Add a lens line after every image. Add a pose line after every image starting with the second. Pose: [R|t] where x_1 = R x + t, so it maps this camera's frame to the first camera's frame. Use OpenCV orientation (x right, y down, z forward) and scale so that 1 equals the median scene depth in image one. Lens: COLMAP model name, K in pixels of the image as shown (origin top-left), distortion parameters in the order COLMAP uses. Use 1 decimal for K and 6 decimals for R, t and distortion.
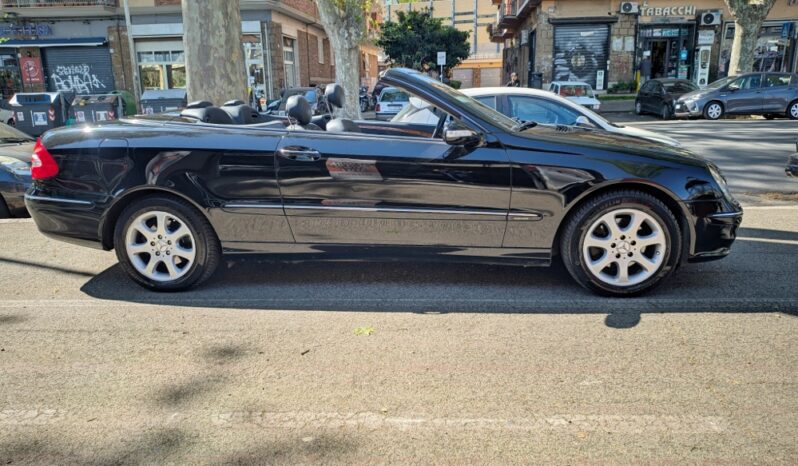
lens RADIAL K [[591.2, 0, 399.8], [0, 591.2, 241.7], [0, 0, 1]] dist [-0.032042, 0.002371]
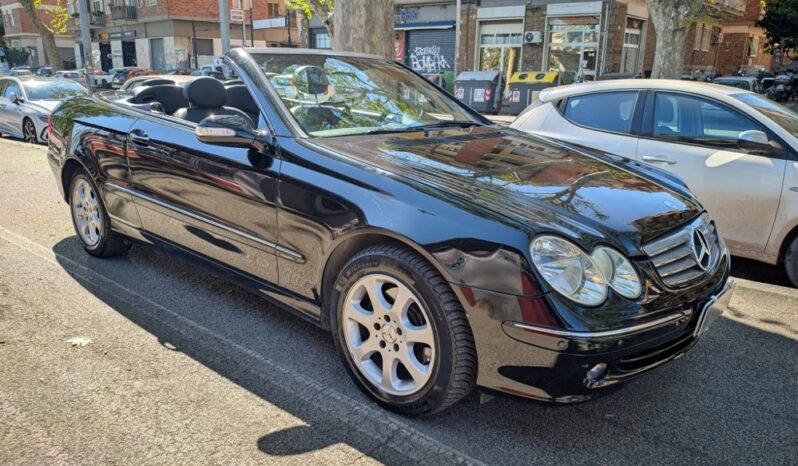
lens RADIAL K [[591.2, 0, 399.8], [0, 591.2, 241.7], [0, 0, 1]] dist [-0.032042, 0.002371]
pose [[0.803275, 0.187066, -0.565470, 0.098719], [-0.172598, 0.981771, 0.079603, -0.018880], [0.570053, 0.033656, 0.820919, 0.065484]]
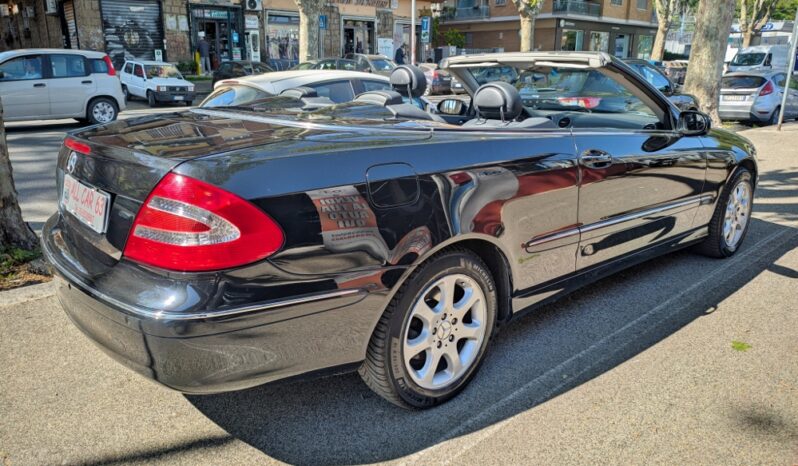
lens RADIAL K [[591.2, 0, 399.8], [0, 591.2, 241.7], [0, 0, 1]] dist [-0.032042, 0.002371]
pose [[0.672422, -0.182599, 0.717291, -0.131709], [0.158619, 0.982127, 0.101321, -0.023768], [-0.722973, 0.045645, 0.689367, 0.089584]]
